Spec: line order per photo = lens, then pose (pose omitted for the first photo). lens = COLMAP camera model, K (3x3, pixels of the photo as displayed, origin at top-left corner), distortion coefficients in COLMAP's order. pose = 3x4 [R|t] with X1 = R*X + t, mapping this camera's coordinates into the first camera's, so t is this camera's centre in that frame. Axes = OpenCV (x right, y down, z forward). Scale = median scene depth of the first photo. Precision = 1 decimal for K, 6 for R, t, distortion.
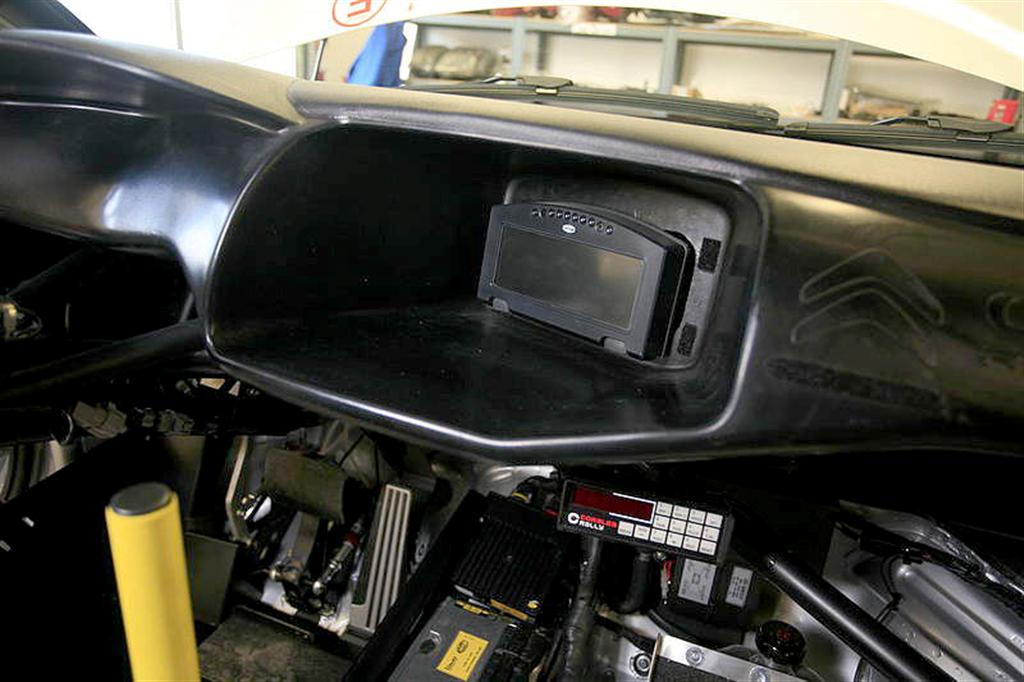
lens RADIAL K [[688.7, 0, 512.8], [0, 688.7, 343.6], [0, 0, 1]] dist [-0.023565, 0.006342]
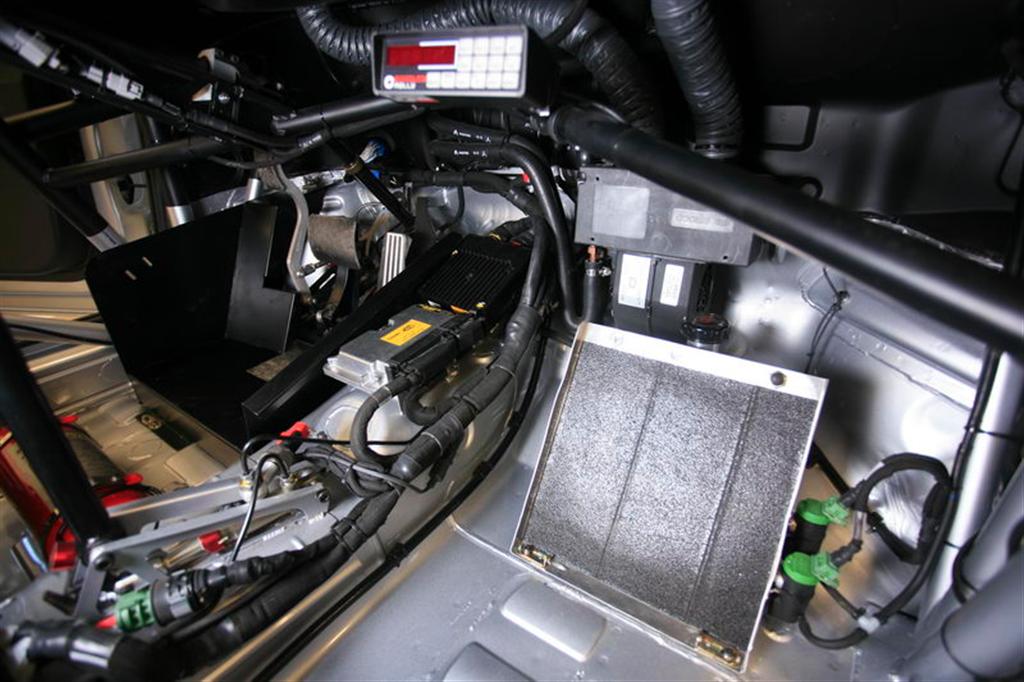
lens RADIAL K [[501.5, 0, 515.3], [0, 501.5, 342.8], [0, 0, 1]] dist [-0.051867, 0.015749]
pose [[0.969543, 0.006091, -0.244844, 0.293429], [0.017659, 0.995350, 0.094688, 0.375025], [0.244282, -0.096128, 0.964928, 0.221934]]
